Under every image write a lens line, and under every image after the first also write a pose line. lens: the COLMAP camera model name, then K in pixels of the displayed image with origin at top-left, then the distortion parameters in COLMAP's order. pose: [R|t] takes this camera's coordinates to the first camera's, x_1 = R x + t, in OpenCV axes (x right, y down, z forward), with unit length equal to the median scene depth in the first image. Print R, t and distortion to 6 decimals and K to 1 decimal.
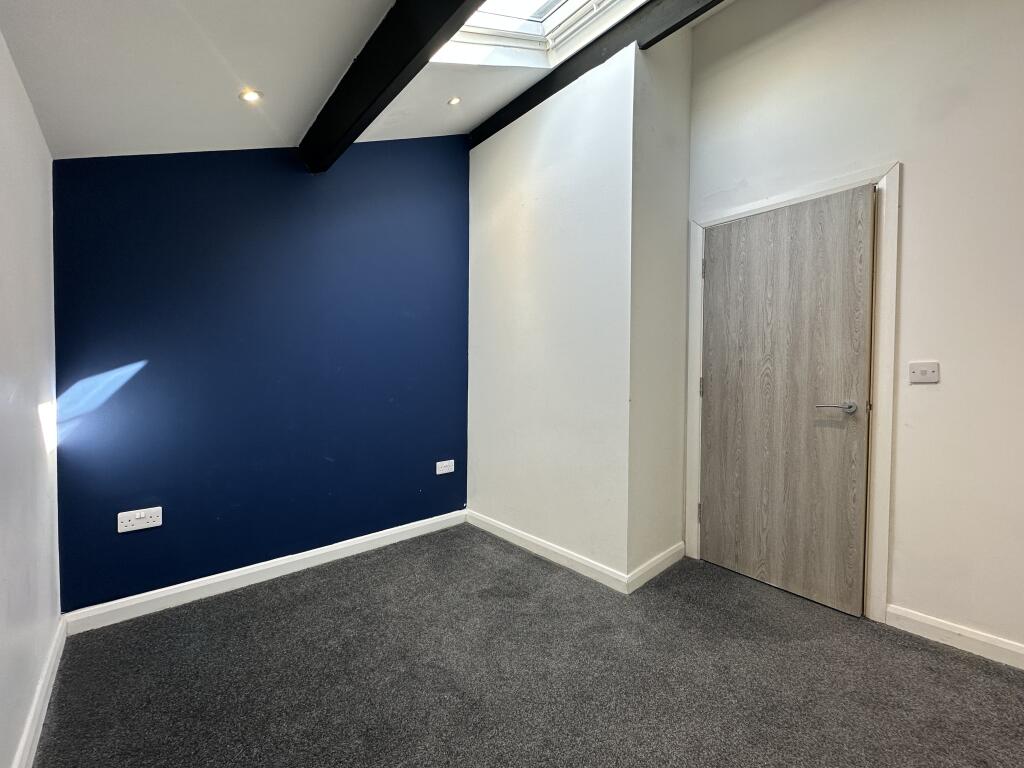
lens RADIAL K [[406.3, 0, 514.6], [0, 406.3, 383.5], [0, 0, 1]] dist [-0.000578, 0.000073]
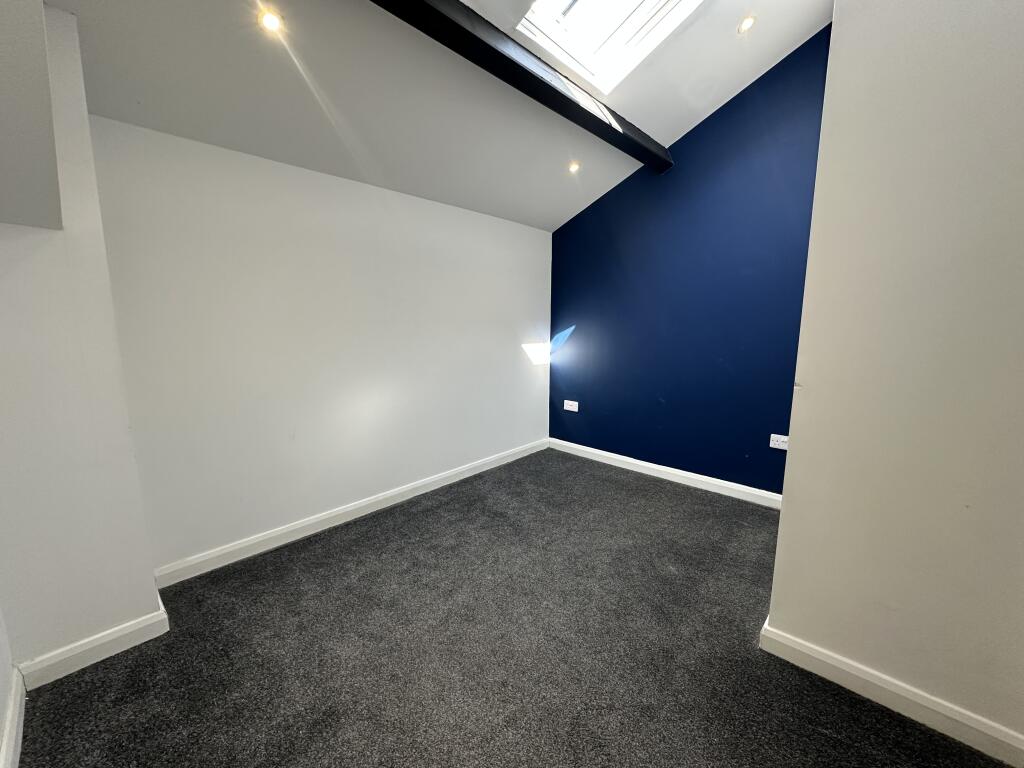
lens RADIAL K [[406.3, 0, 514.6], [0, 406.3, 383.5], [0, 0, 1]] dist [-0.000578, 0.000073]
pose [[0.078508, 0.152012, -0.985256, 1.024703], [-0.011658, 0.988379, 0.151565, -0.075369], [0.996845, -0.000413, 0.079368, 0.576286]]
